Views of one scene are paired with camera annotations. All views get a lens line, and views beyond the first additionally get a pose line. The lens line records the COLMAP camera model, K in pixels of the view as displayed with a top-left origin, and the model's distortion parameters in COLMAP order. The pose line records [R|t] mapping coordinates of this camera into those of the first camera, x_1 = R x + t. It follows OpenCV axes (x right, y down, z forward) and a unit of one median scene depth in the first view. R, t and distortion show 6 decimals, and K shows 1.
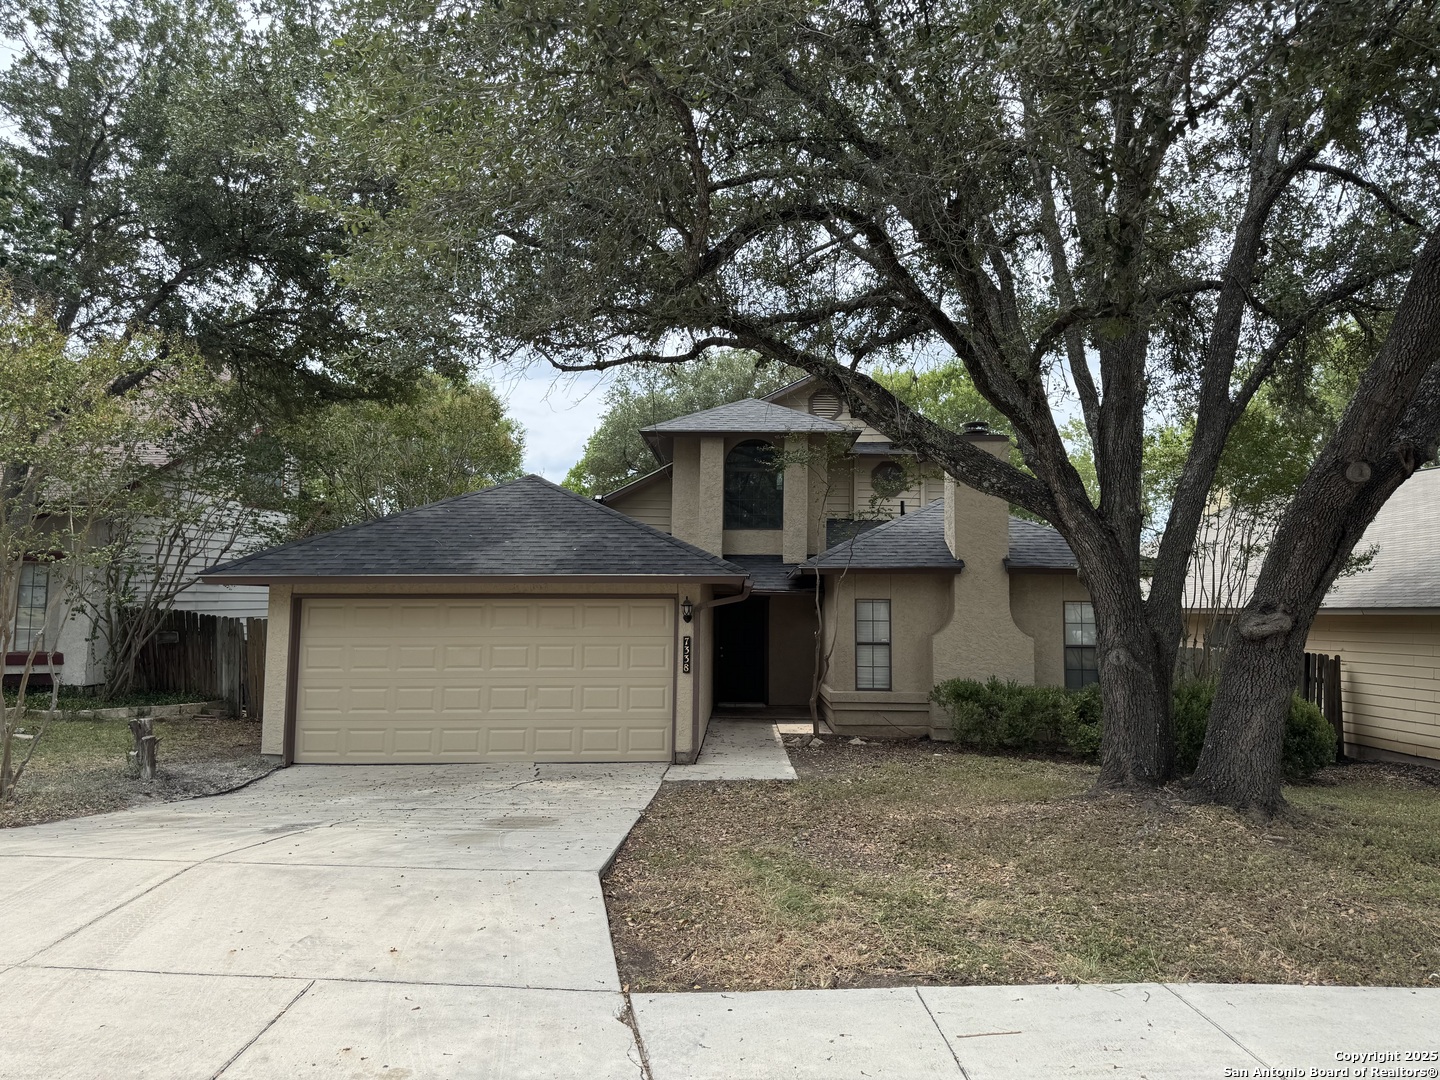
lens RADIAL K [[1004.9, 0, 718.4], [0, 1004.9, 533.3], [0, 0, 1]] dist [0.036851, -0.030922]
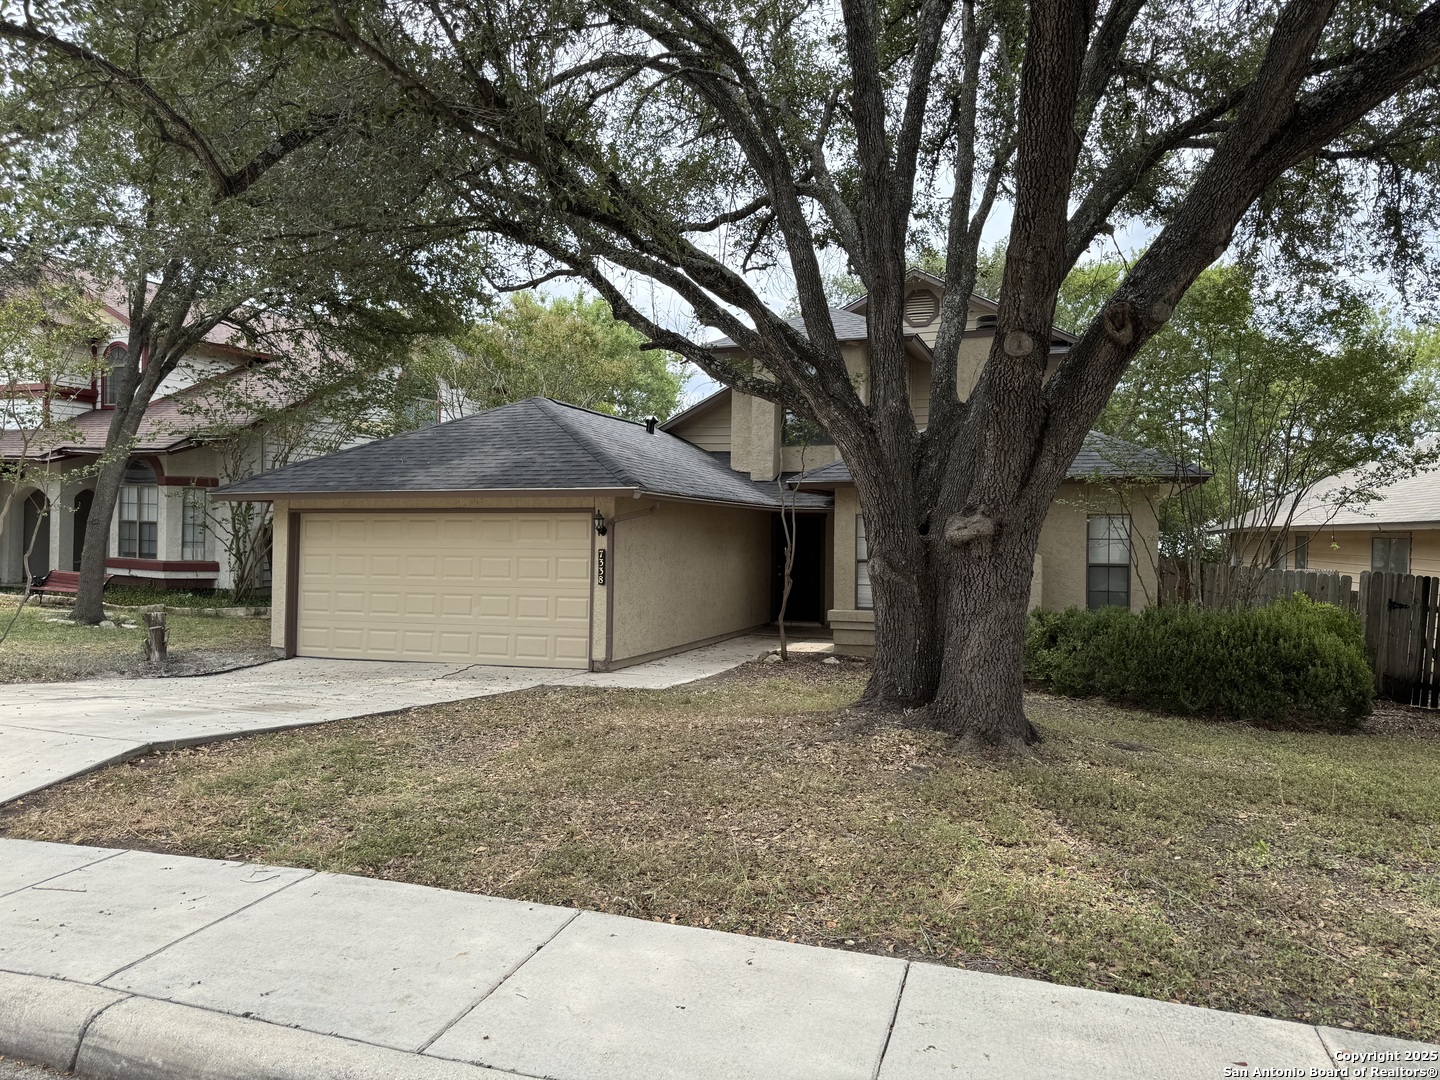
lens RADIAL K [[1004.9, 0, 718.1], [0, 1004.9, 528.7], [0, 0, 1]] dist [0.036851, -0.030922]
pose [[0.945434, -0.001318, -0.325810, 0.411749], [0.023173, 0.997731, 0.063208, 0.020522], [0.324987, -0.067309, 0.943320, 0.078398]]
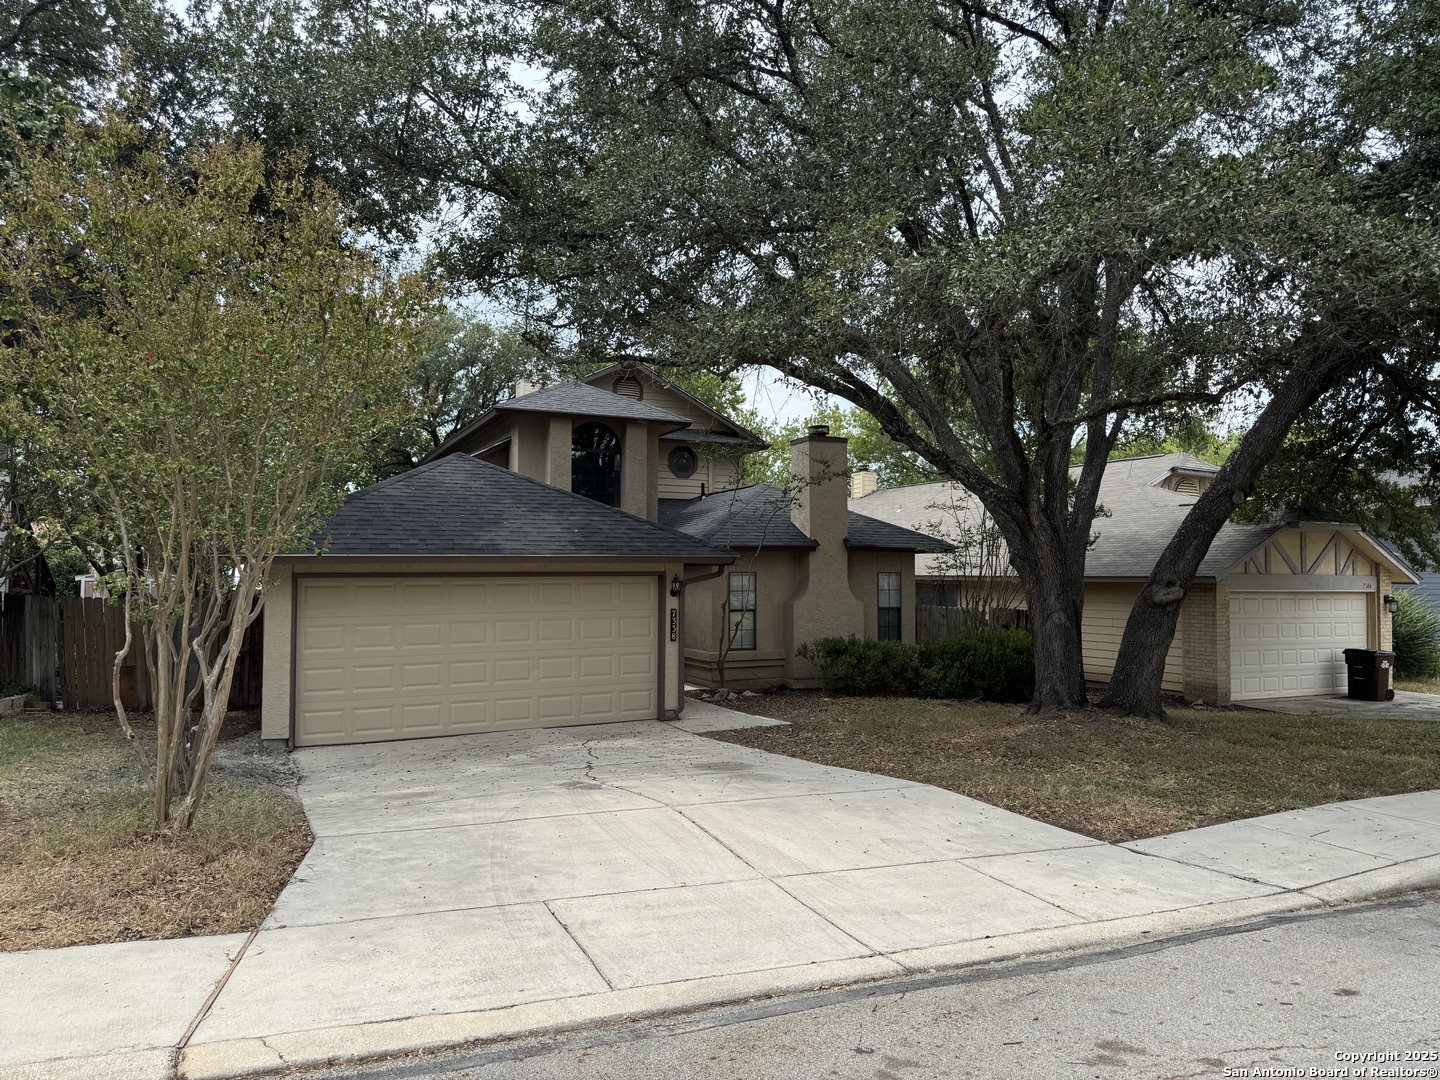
lens RADIAL K [[1004.9, 0, 720.7], [0, 1004.9, 543.5], [0, 0, 1]] dist [0.036851, -0.030922]
pose [[0.904410, 0.005771, 0.426626, -0.467880], [-0.026900, 0.998690, 0.043517, -0.022166], [-0.425817, -0.050834, 0.903380, -0.046849]]
